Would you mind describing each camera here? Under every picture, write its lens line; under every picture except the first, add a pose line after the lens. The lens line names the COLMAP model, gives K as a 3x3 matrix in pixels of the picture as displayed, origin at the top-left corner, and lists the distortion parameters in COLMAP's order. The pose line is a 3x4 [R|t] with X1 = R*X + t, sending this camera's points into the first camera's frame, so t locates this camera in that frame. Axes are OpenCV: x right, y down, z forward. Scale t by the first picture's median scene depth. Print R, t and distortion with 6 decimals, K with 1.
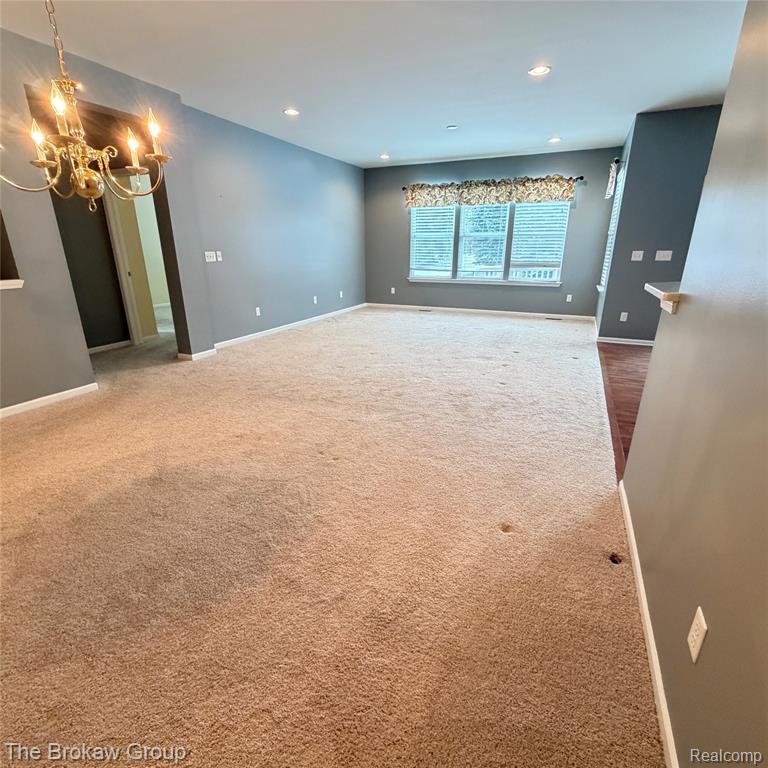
lens RADIAL K [[408.0, 0, 381.5], [0, 408.0, 385.5], [0, 0, 1]] dist [0.001028, 0.000257]
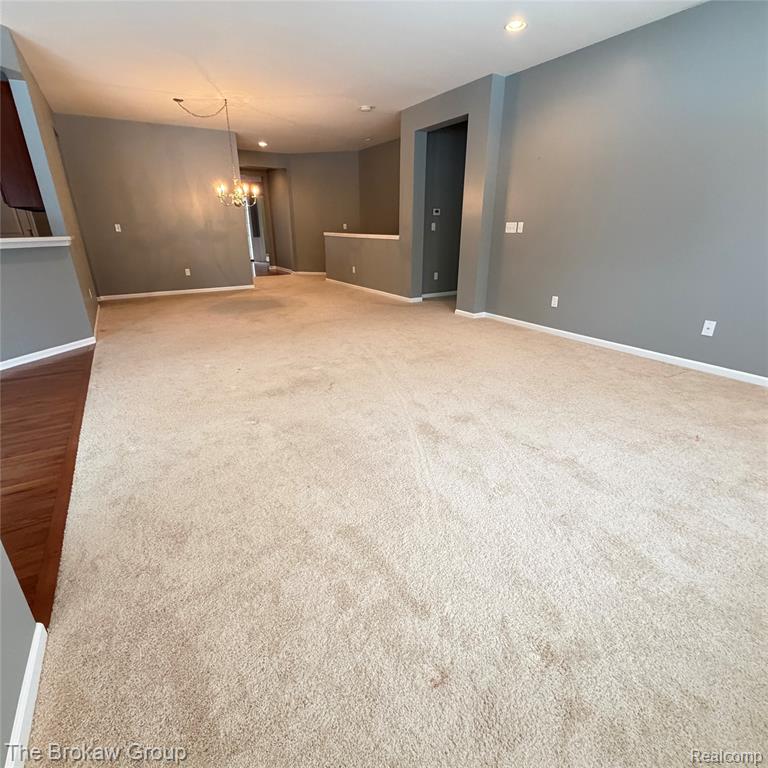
lens RADIAL K [[408.0, 0, 381.5], [0, 408.0, 385.5], [0, 0, 1]] dist [0.001028, 0.000257]
pose [[-0.559057, 0.305975, -0.770606, 0.435515], [-0.265395, 0.814480, 0.515934, -0.299155], [0.785506, 0.492952, -0.374137, 0.909904]]
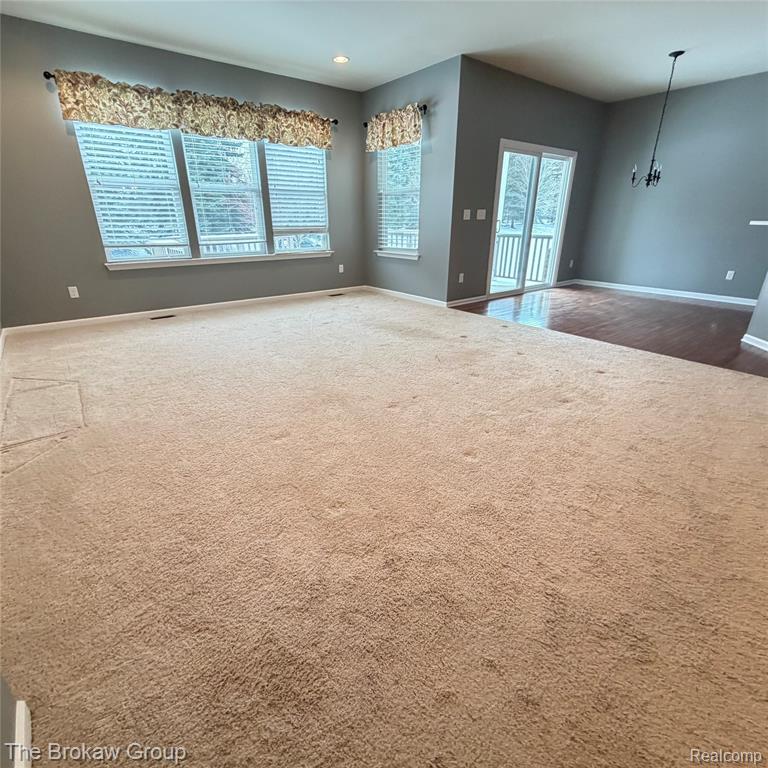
lens RADIAL K [[408.0, 0, 381.5], [0, 408.0, 385.5], [0, 0, 1]] dist [0.001028, 0.000257]
pose [[0.450447, -0.338933, 0.825967, -0.307495], [0.288371, 0.930785, 0.224680, -0.154096], [-0.844950, 0.136978, 0.517008, 0.516913]]
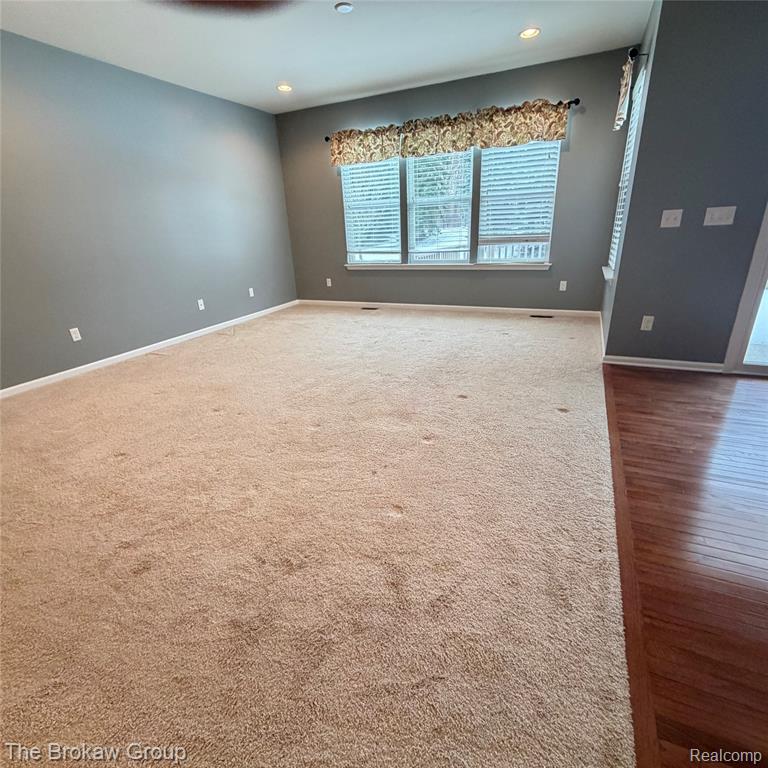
lens RADIAL K [[408.0, 0, 381.5], [0, 408.0, 385.5], [0, 0, 1]] dist [0.001028, 0.000257]
pose [[0.998957, -0.040024, -0.021969, 0.159895], [0.041099, 0.997861, 0.050838, -0.093060], [0.019887, -0.051688, 0.998465, 0.291942]]
